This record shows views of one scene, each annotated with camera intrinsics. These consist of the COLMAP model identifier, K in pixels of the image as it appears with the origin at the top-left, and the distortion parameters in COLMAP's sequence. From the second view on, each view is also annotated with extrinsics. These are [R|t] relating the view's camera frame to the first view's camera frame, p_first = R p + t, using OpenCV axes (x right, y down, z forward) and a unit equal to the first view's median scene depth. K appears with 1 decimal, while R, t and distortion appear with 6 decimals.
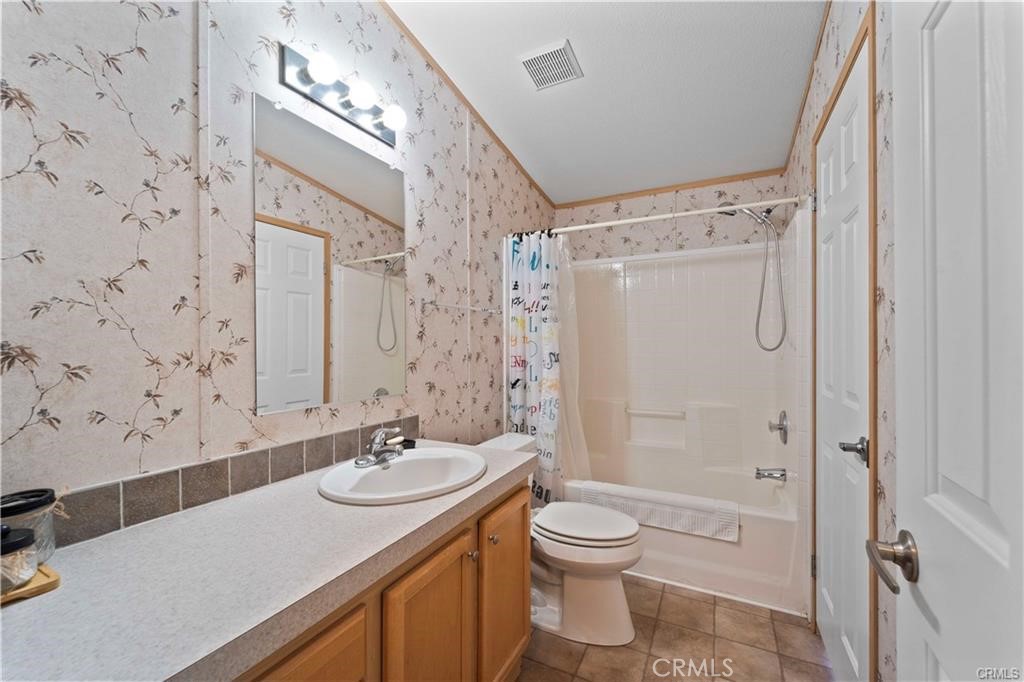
lens RADIAL K [[419.1, 0, 510.1], [0, 419.1, 340.4], [0, 0, 1]] dist [-0.002556, -0.000220]
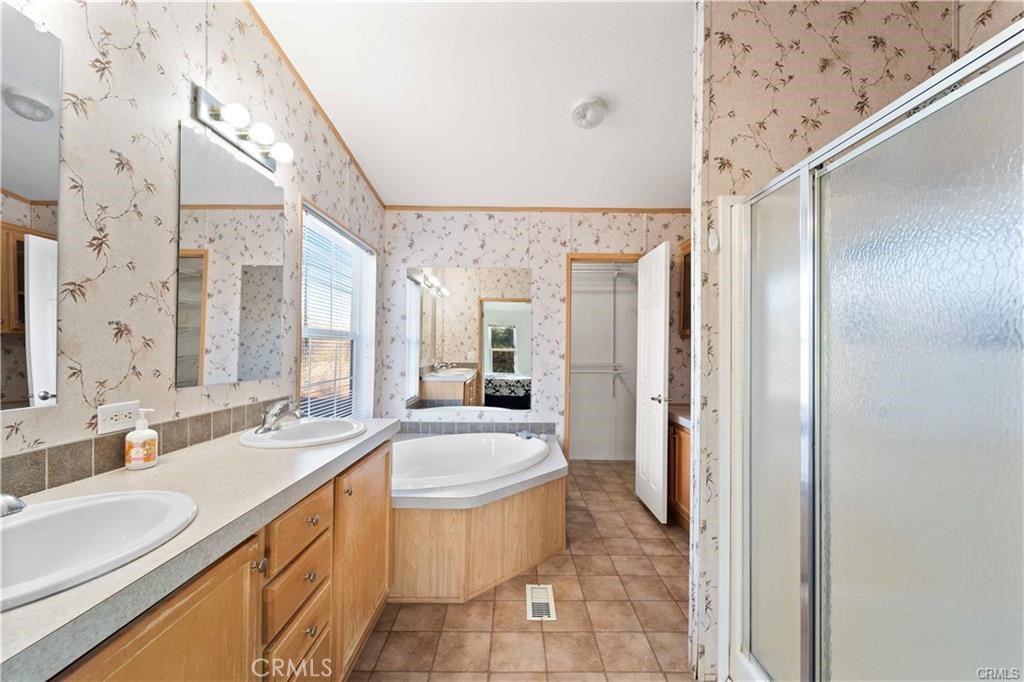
lens RADIAL K [[419.1, 0, 514.3], [0, 419.1, 341.4], [0, 0, 1]] dist [-0.002556, -0.000220]
pose [[0.890087, 0.035559, 0.454401, -0.243843], [-0.039193, 0.999231, -0.001422, -0.006539], [-0.454102, -0.016543, 0.890796, -0.479712]]
